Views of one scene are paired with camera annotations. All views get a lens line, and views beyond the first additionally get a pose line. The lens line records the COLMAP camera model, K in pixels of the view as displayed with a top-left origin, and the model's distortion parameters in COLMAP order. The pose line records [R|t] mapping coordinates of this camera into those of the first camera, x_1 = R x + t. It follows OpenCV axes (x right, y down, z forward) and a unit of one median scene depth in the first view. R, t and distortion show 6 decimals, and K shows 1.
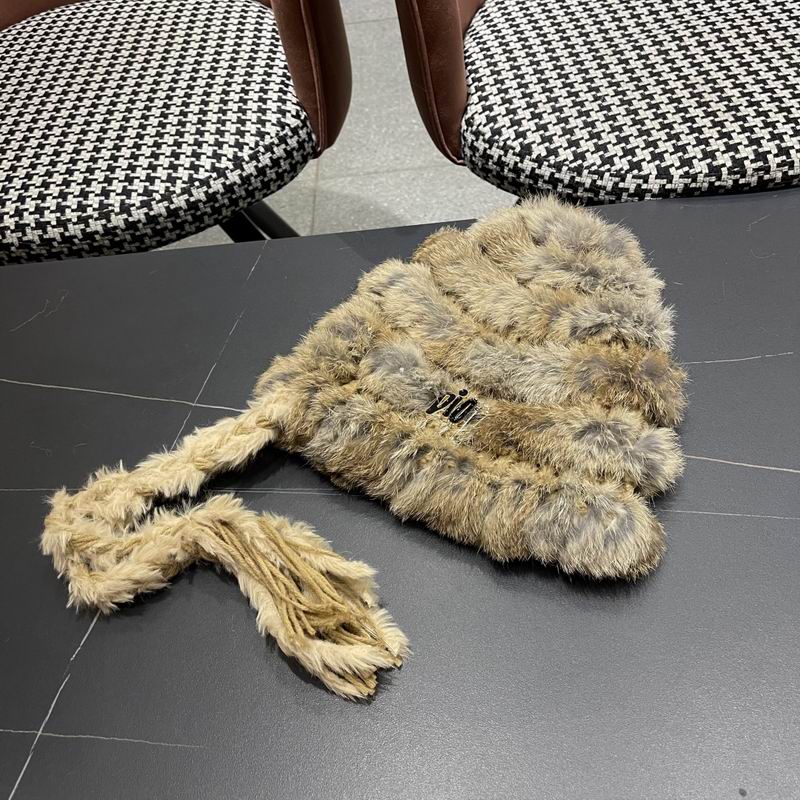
lens RADIAL K [[834.7, 0, 403.2], [0, 834.7, 422.4], [0, 0, 1]] dist [0.010798, 0.004195]
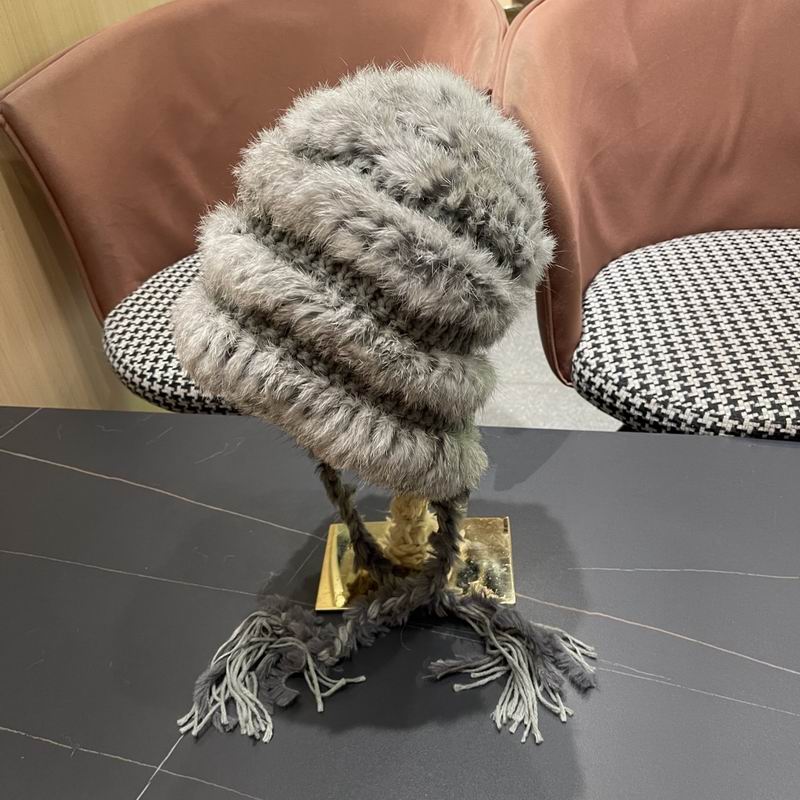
lens RADIAL K [[835.3, 0, 411.9], [0, 835.3, 394.9], [0, 0, 1]] dist [0.030318, 0.009359]
pose [[0.978615, 0.136152, -0.154192, 0.036284], [-0.172240, 0.952174, -0.252385, 0.050162], [0.112455, 0.273546, 0.955263, -0.184599]]
